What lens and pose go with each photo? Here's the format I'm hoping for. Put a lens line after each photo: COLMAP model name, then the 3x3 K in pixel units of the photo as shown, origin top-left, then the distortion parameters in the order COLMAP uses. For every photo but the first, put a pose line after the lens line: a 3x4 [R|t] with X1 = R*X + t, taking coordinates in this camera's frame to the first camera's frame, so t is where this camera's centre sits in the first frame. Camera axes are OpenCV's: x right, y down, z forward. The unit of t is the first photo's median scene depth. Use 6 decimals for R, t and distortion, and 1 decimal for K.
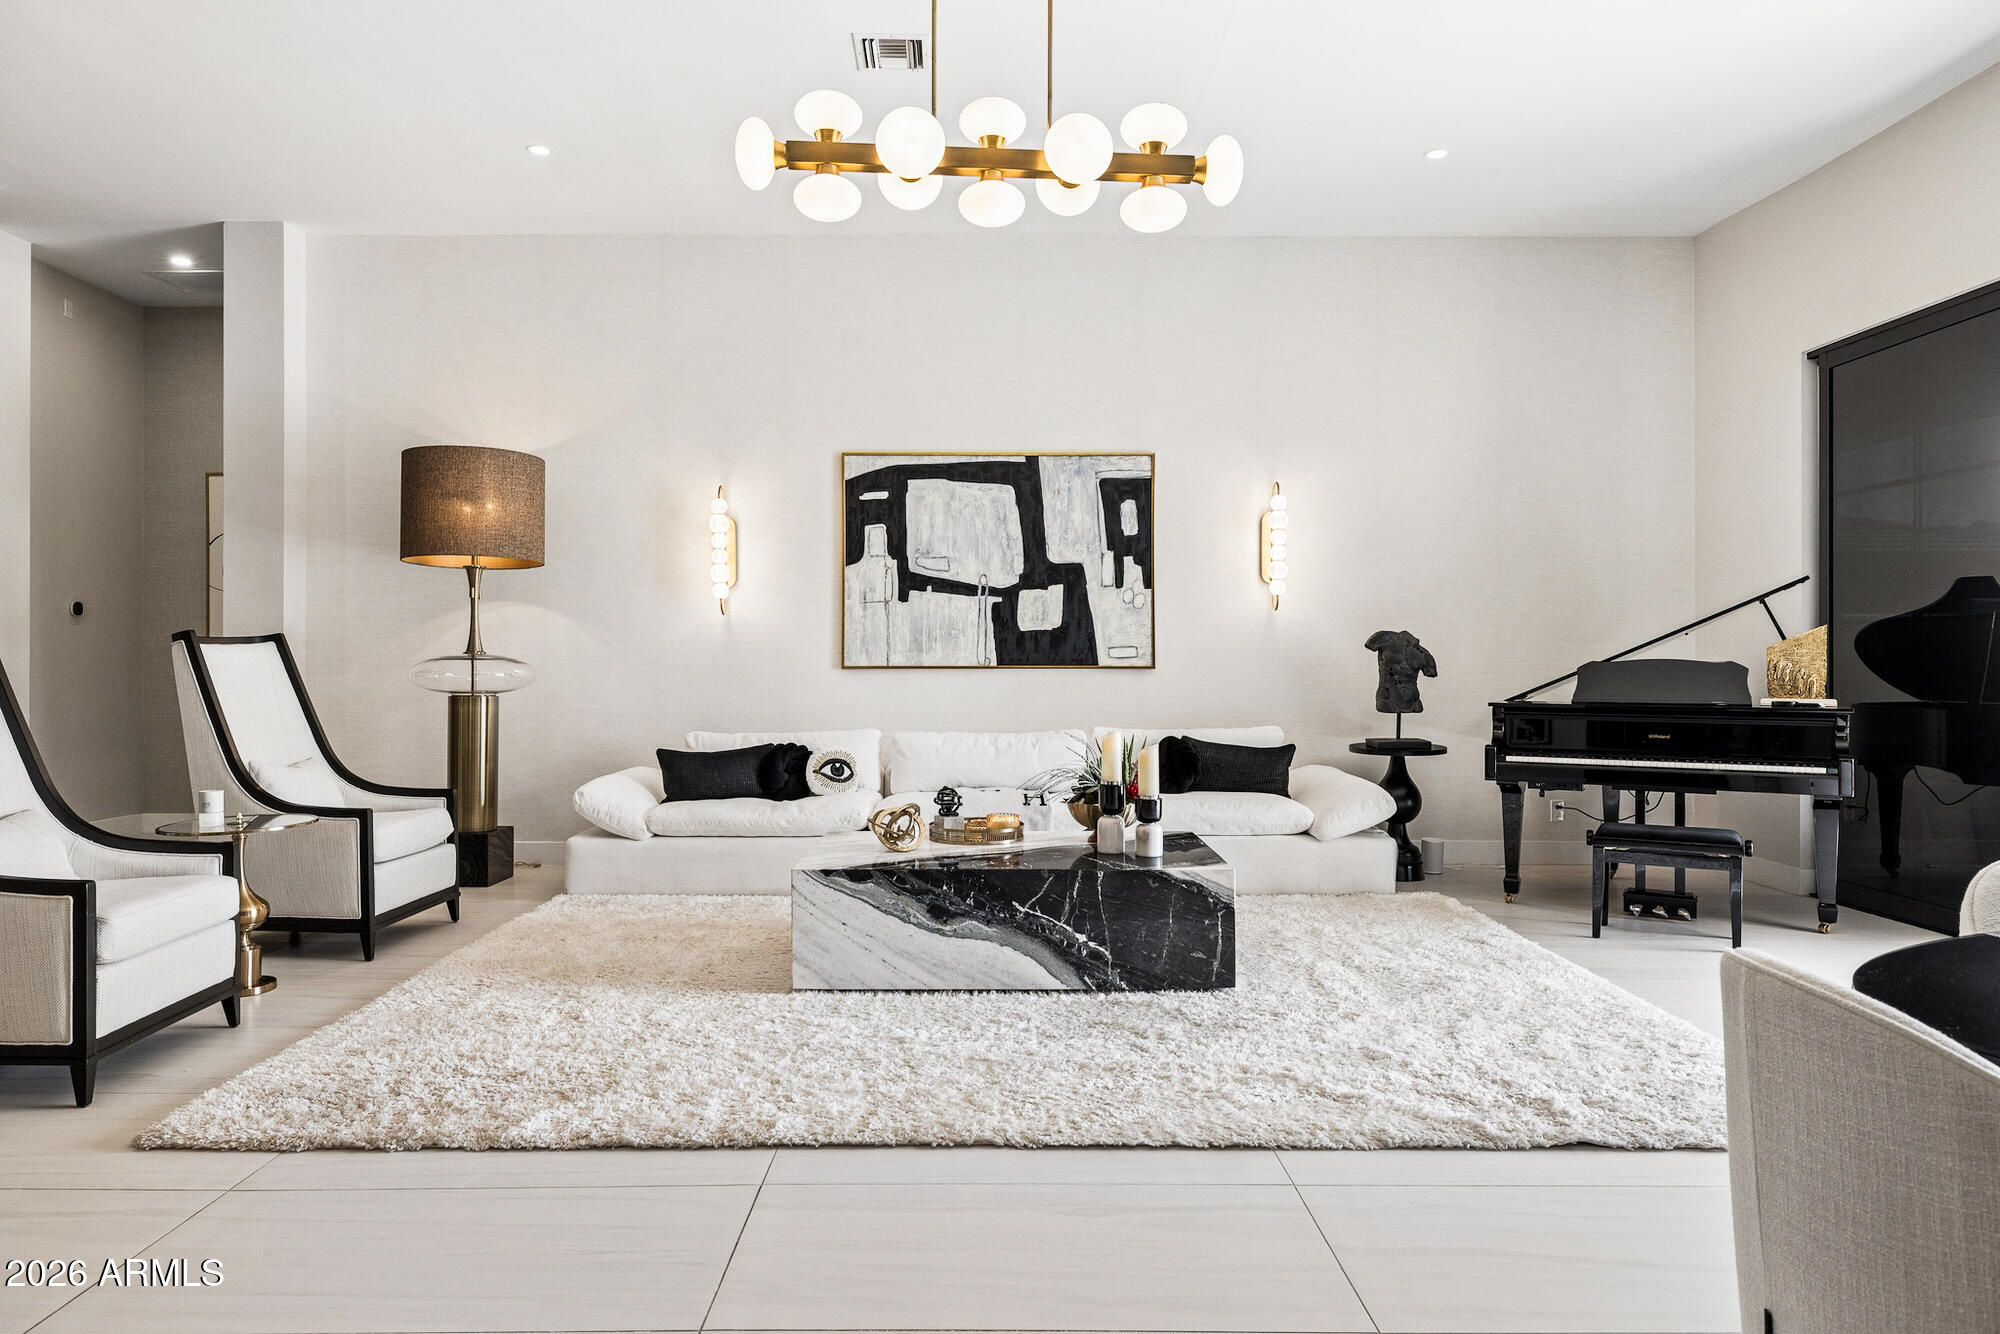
lens RADIAL K [[1260.6, 0, 999.5], [0, 1260.6, 667.5], [0, 0, 1]] dist [0.000574, 0.000067]
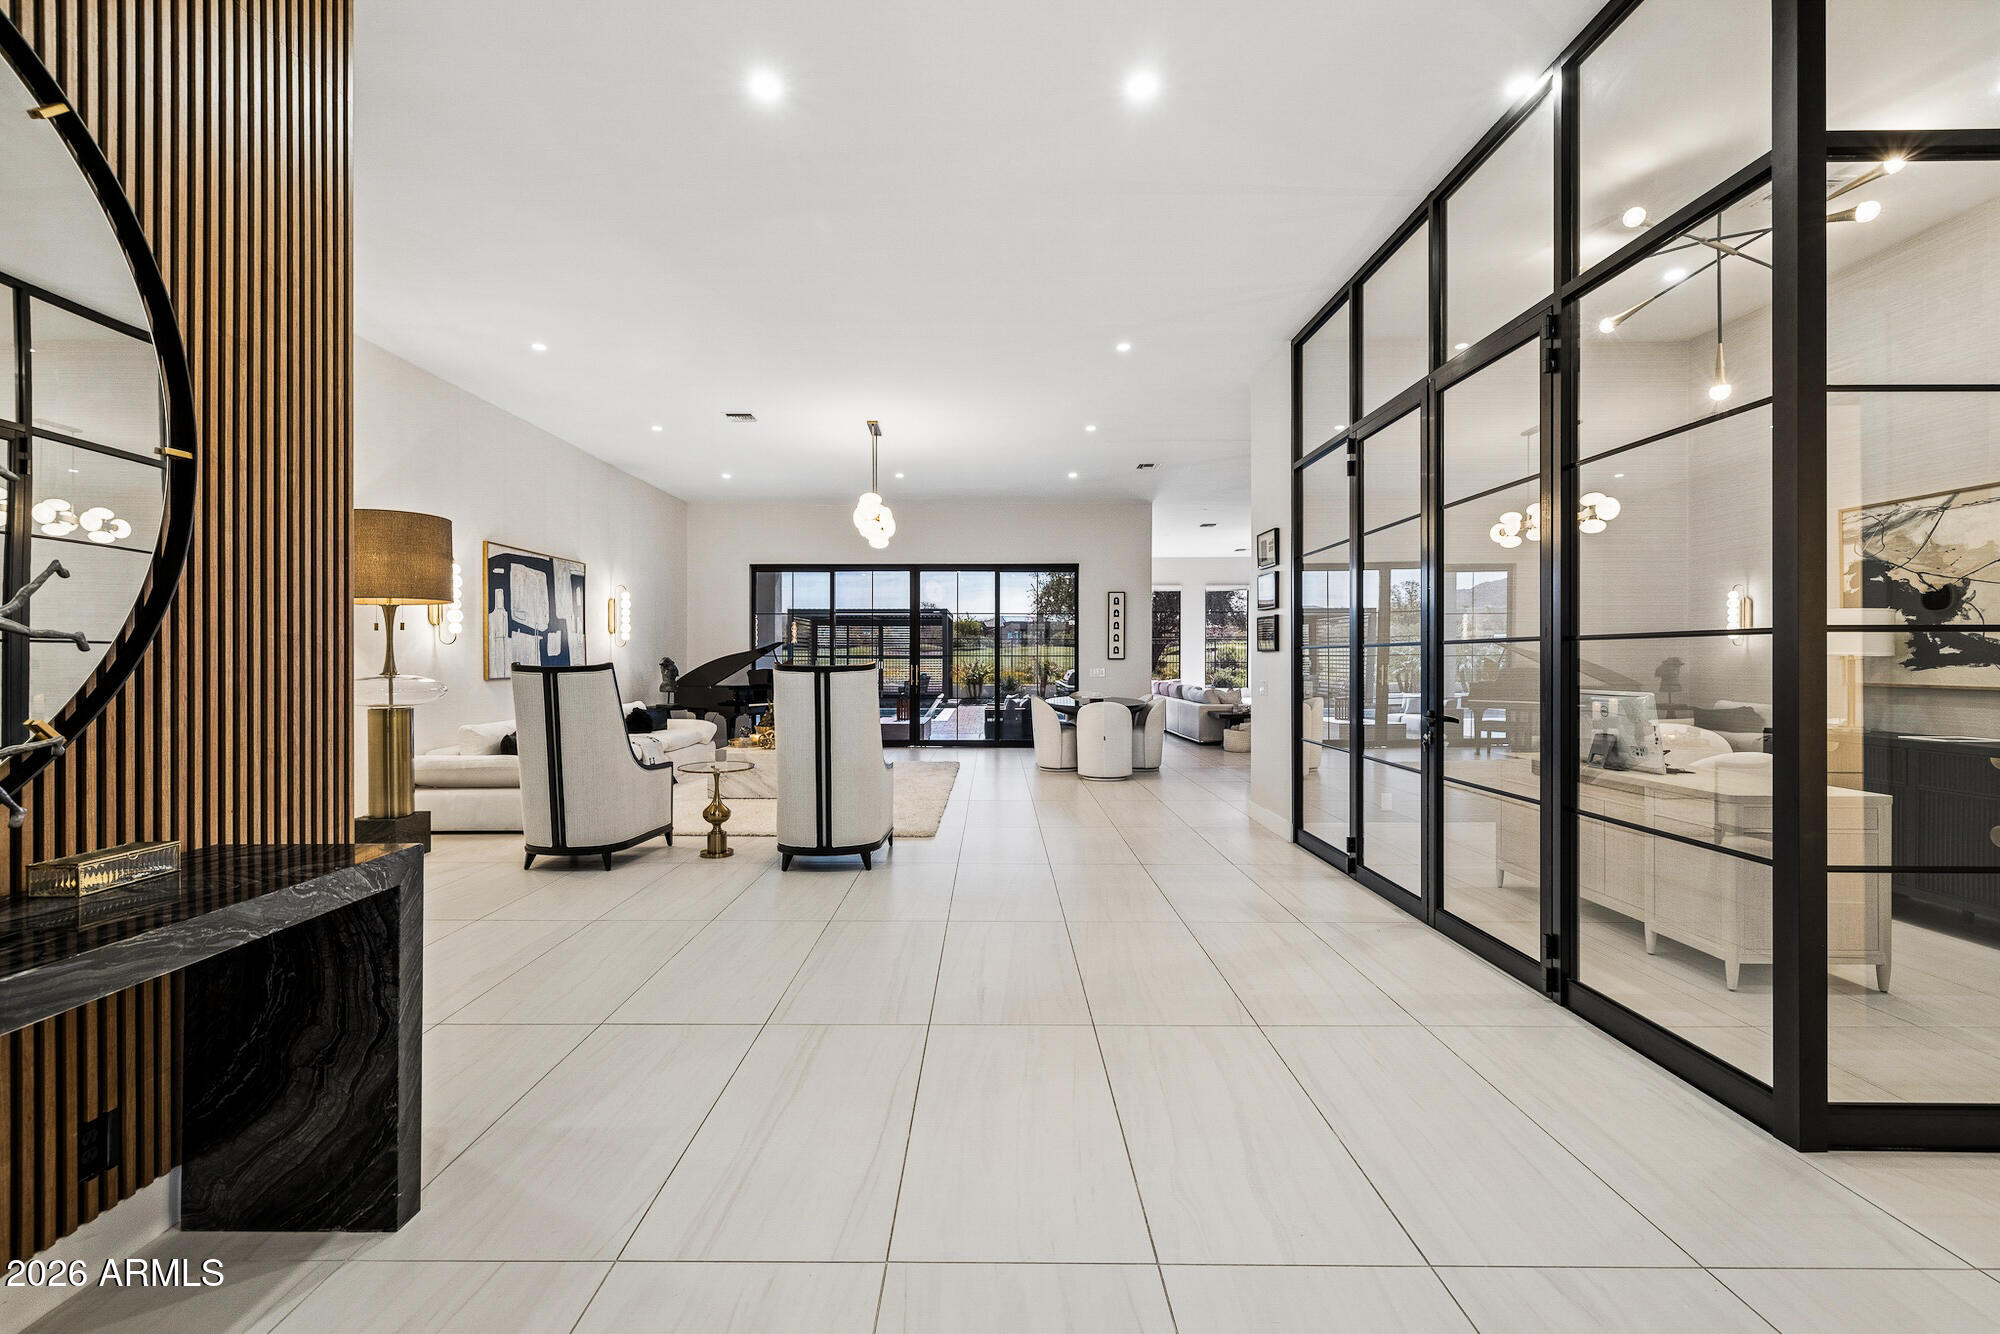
lens RADIAL K [[843.1, 0, 1002.1], [0, 843.1, 663.9], [0, 0, 1]] dist [0.002030, 0.000203]
pose [[0.026139, -0.006931, 0.999634, -1.145835], [0.002417, 0.999973, 0.006870, -0.024549], [-0.999655, 0.002237, 0.026155, 0.338202]]
